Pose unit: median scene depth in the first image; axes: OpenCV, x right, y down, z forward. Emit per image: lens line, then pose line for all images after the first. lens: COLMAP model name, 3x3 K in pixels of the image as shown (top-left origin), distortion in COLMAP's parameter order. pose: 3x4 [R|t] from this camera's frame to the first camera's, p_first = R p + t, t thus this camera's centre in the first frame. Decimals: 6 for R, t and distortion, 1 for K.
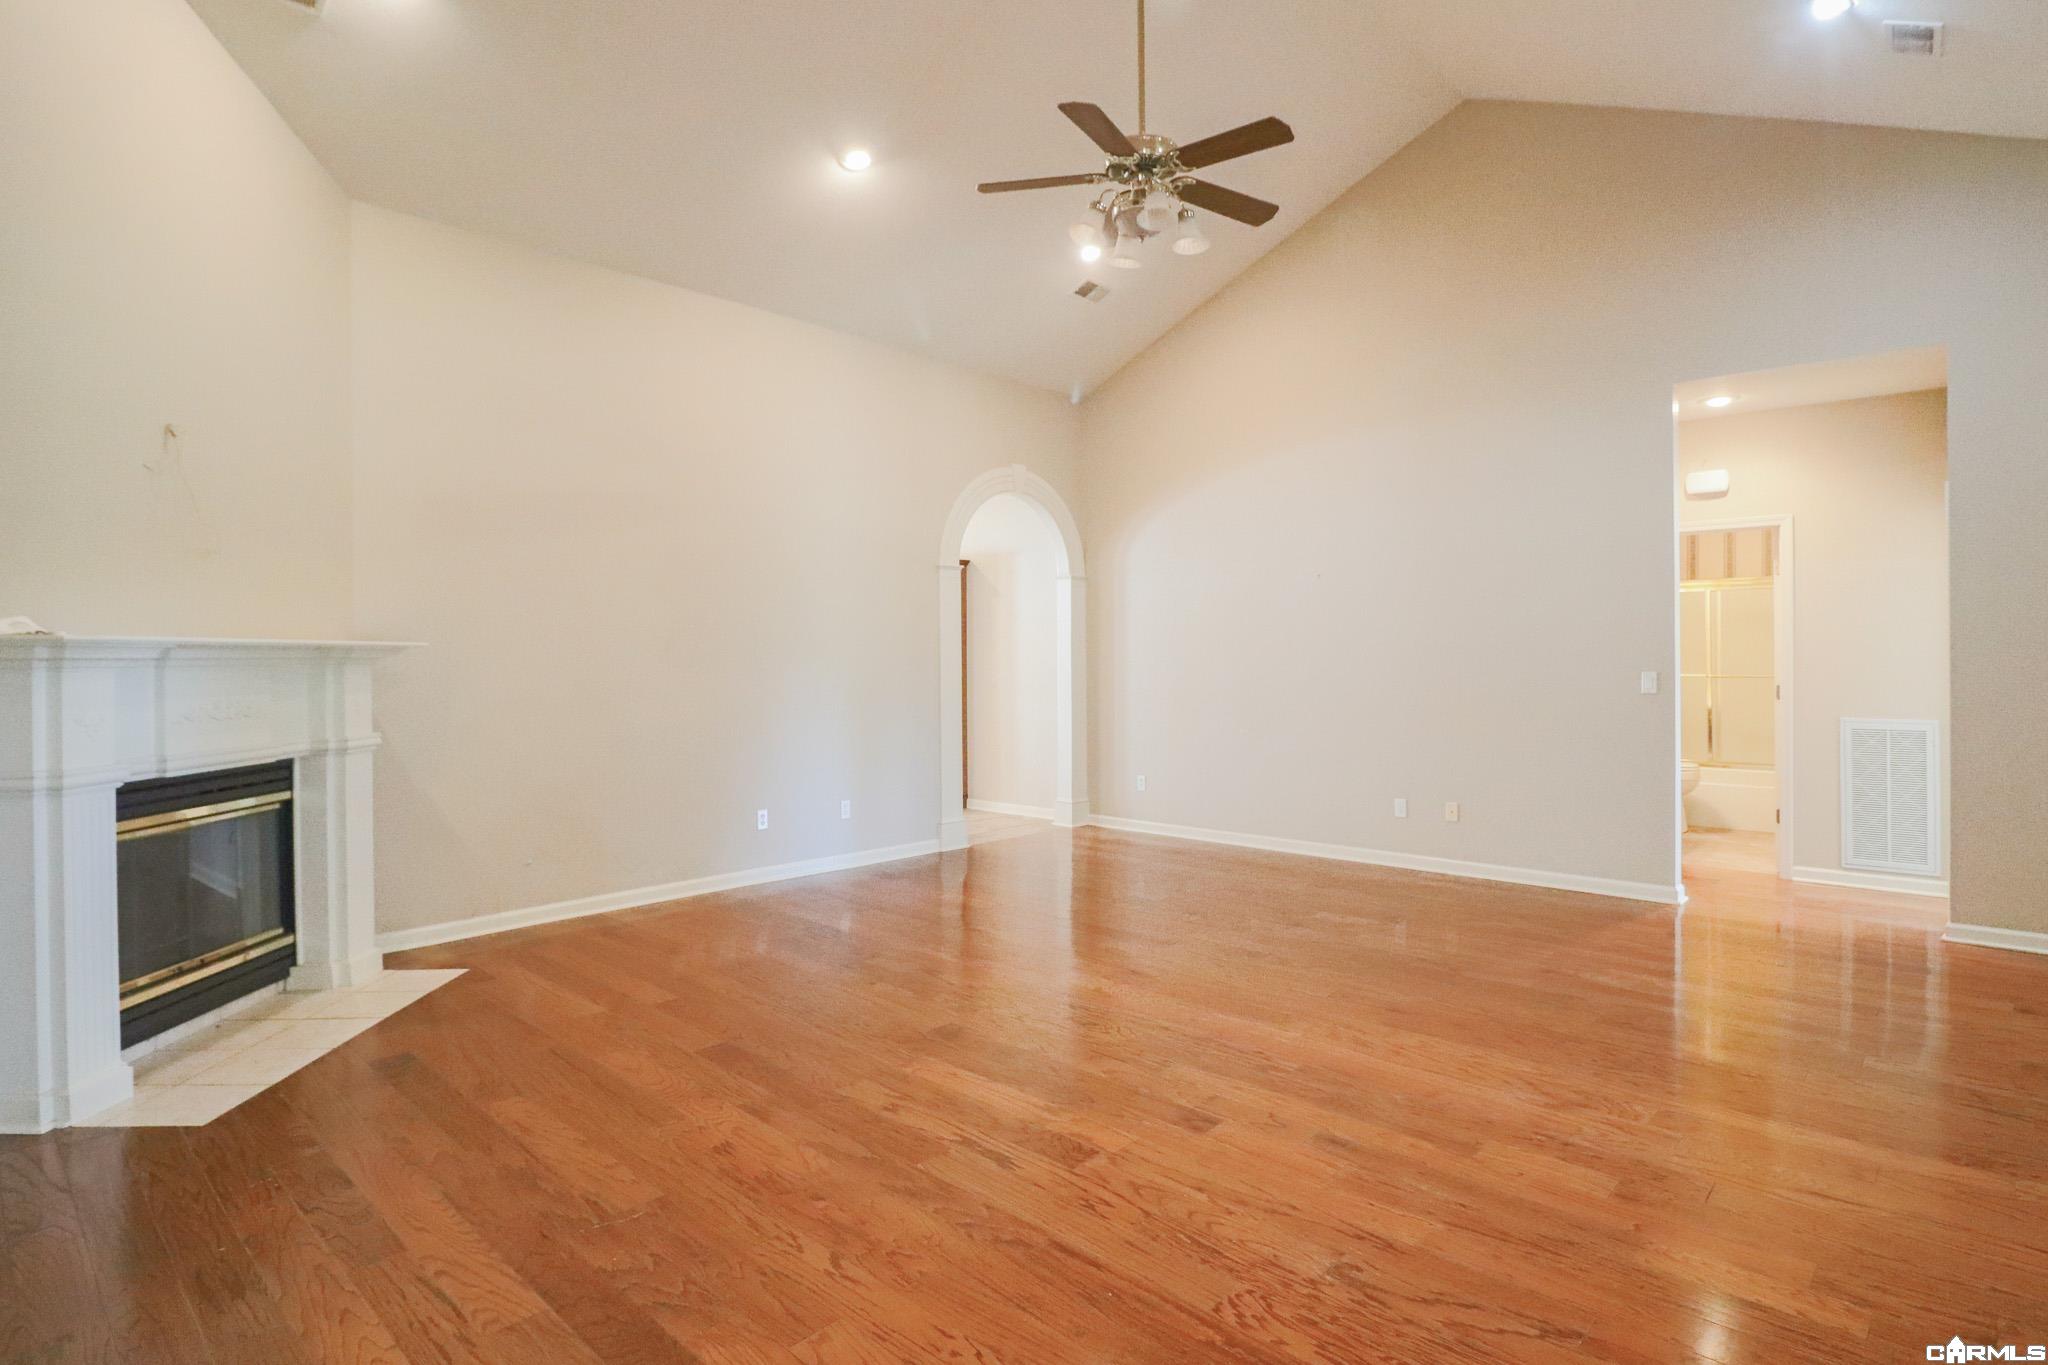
lens RADIAL K [[1051.0, 0, 1044.2], [0, 1051.0, 653.5], [0, 0, 1]] dist [0.000138, -0.010533]
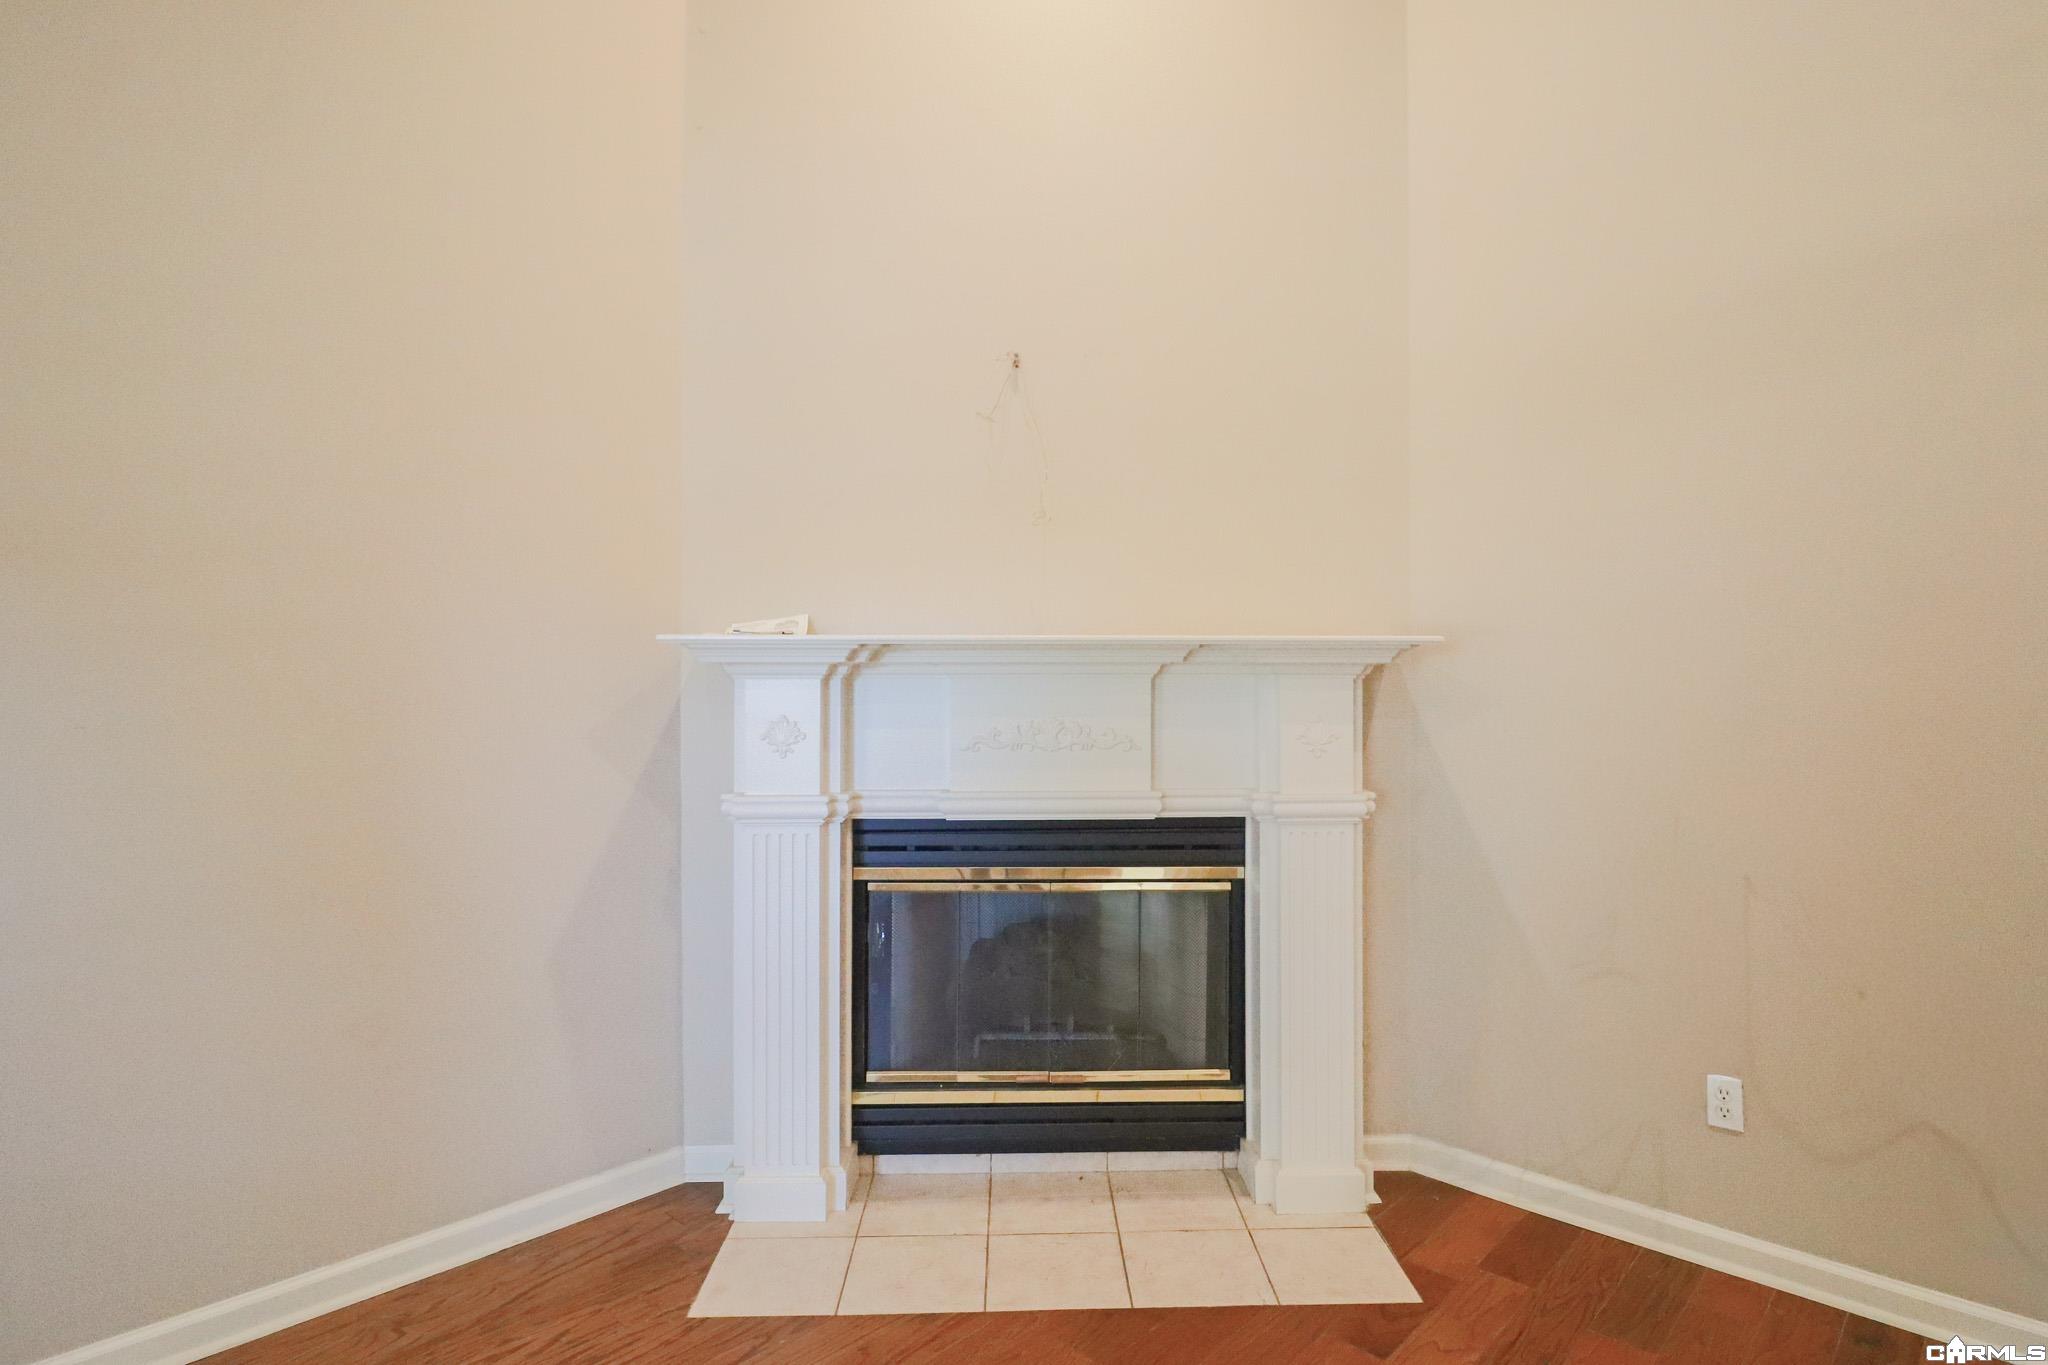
lens RADIAL K [[1051.0, 0, 1025.2], [0, 1051.0, 673.9], [0, 0, 1]] dist [0.000138, -0.010533]
pose [[-0.013808, 0.002112, -0.999902, -0.066785], [0.003008, 0.999993, 0.002071, 0.010034], [0.999900, -0.002979, -0.013815, 0.885055]]
